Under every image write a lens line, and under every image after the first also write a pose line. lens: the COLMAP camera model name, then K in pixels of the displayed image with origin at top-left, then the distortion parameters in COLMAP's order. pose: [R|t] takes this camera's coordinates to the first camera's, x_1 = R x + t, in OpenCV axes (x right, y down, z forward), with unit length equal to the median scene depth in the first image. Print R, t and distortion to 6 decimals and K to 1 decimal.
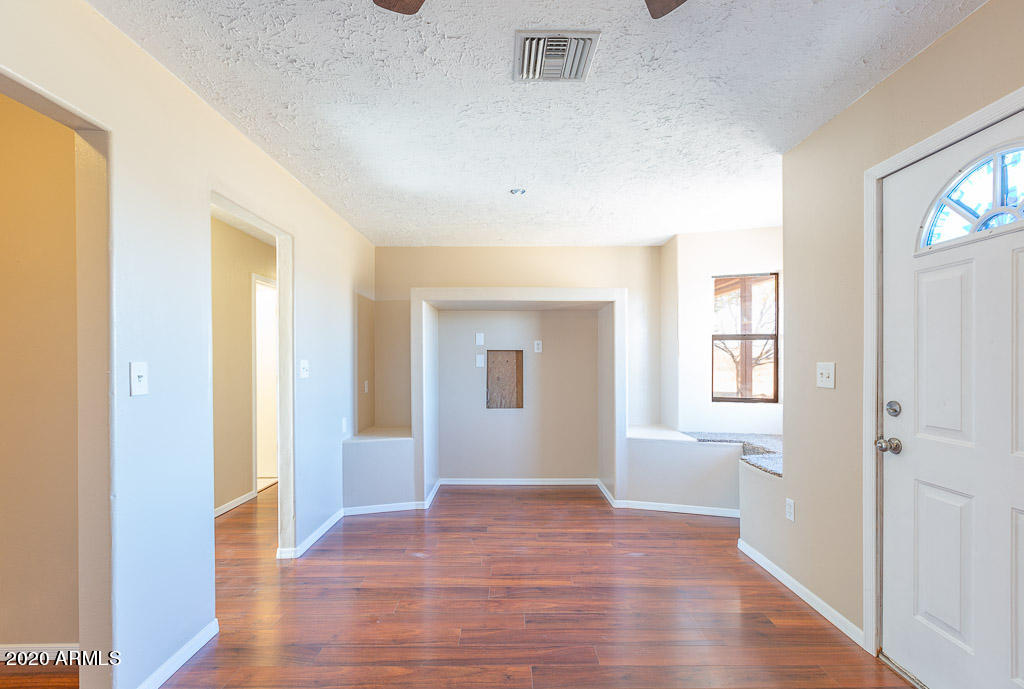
lens RADIAL K [[460.8, 0, 509.4], [0, 460.8, 361.7], [0, 0, 1]] dist [-0.004835, -0.000143]
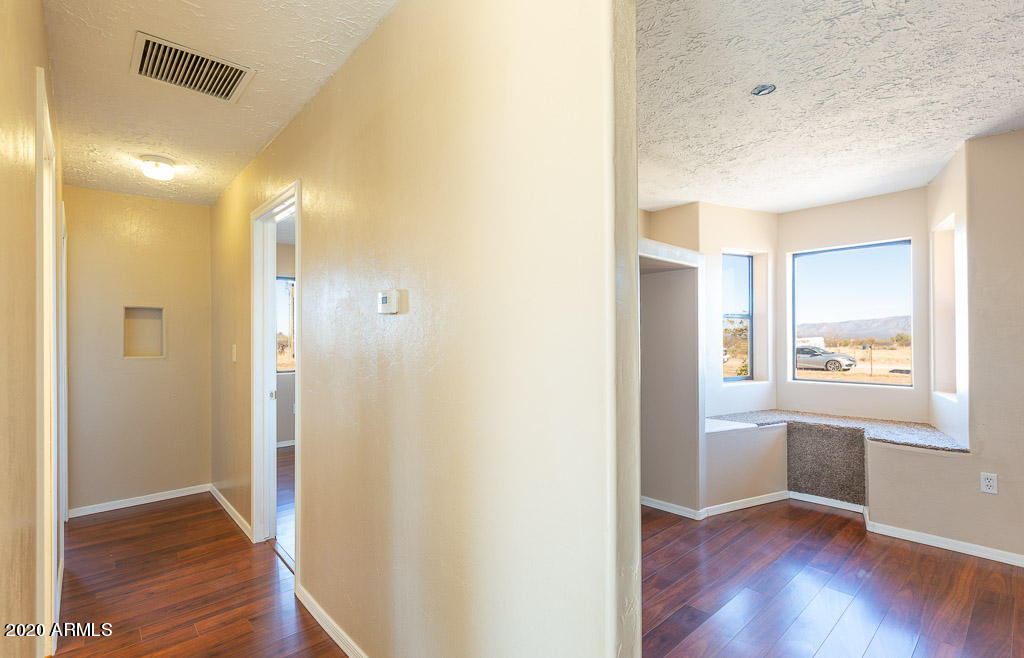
lens RADIAL K [[471.8, 0, 490.5], [0, 471.8, 333.7], [0, 0, 1]] dist [-0.008634, -0.000306]
pose [[0.750959, 0.004450, 0.660333, -0.700952], [0.005683, 0.999897, -0.013201, -0.005284], [-0.660324, 0.013666, 0.750857, 0.718085]]
